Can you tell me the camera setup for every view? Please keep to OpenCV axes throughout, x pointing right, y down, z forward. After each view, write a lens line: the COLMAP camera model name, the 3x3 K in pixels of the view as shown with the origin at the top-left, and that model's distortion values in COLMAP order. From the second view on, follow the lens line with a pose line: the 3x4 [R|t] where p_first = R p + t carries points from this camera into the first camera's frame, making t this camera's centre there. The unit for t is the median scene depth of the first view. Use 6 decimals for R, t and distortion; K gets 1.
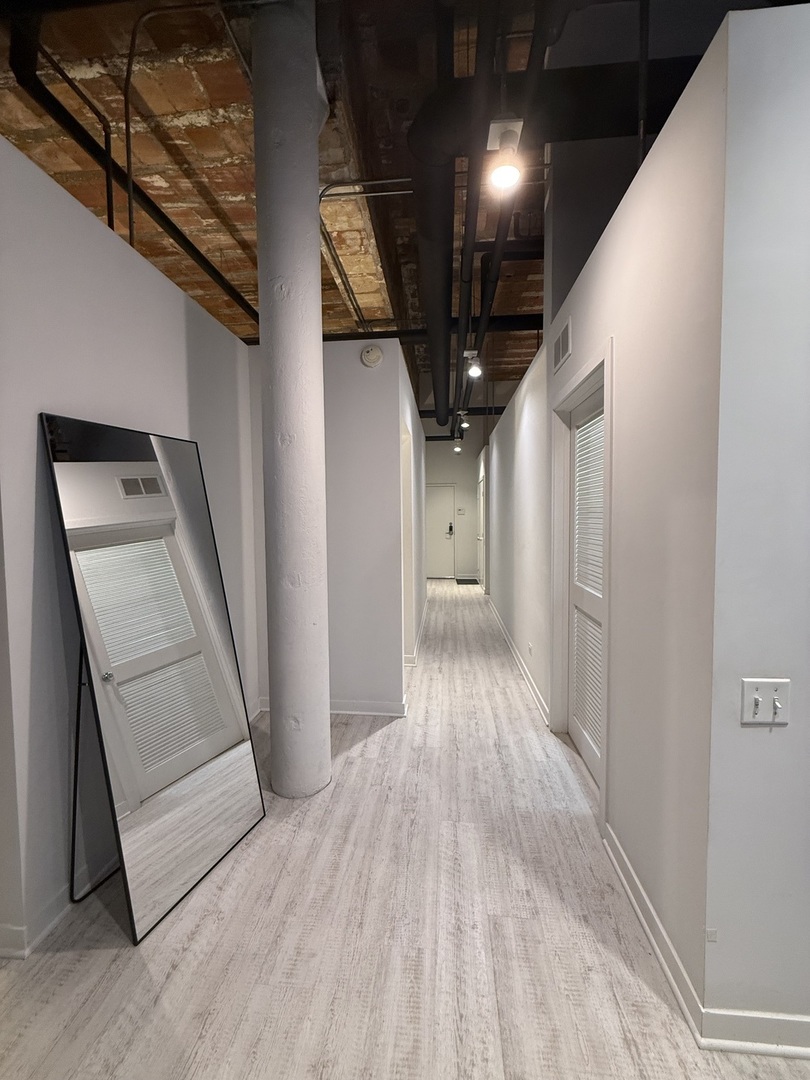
lens RADIAL K [[431.1, 0, 406.3], [0, 431.1, 536.2], [0, 0, 1]] dist [-0.000395, 0.000218]
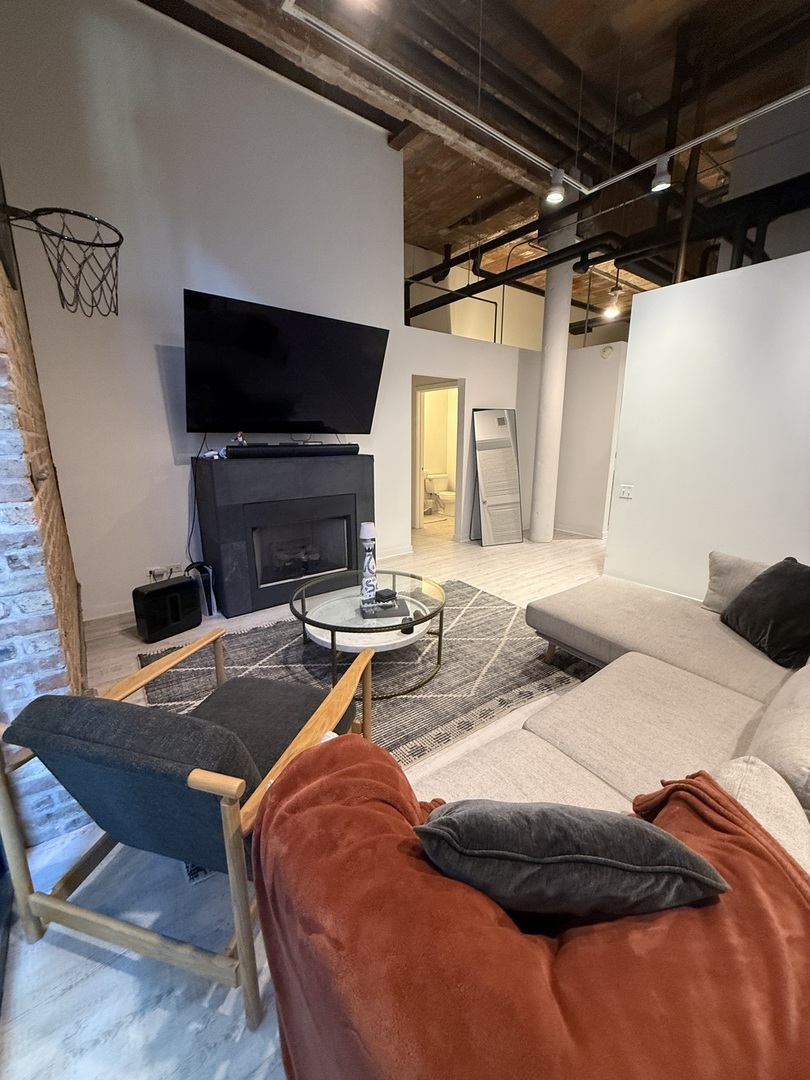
lens RADIAL K [[431.1, 0, 406.3], [0, 431.1, 536.2], [0, 0, 1]] dist [-0.000395, 0.000218]
pose [[0.679459, 0.174498, -0.712661, 1.334545], [-0.038671, 0.978474, 0.202714, 0.051922], [0.732694, -0.110176, 0.671581, -1.698508]]
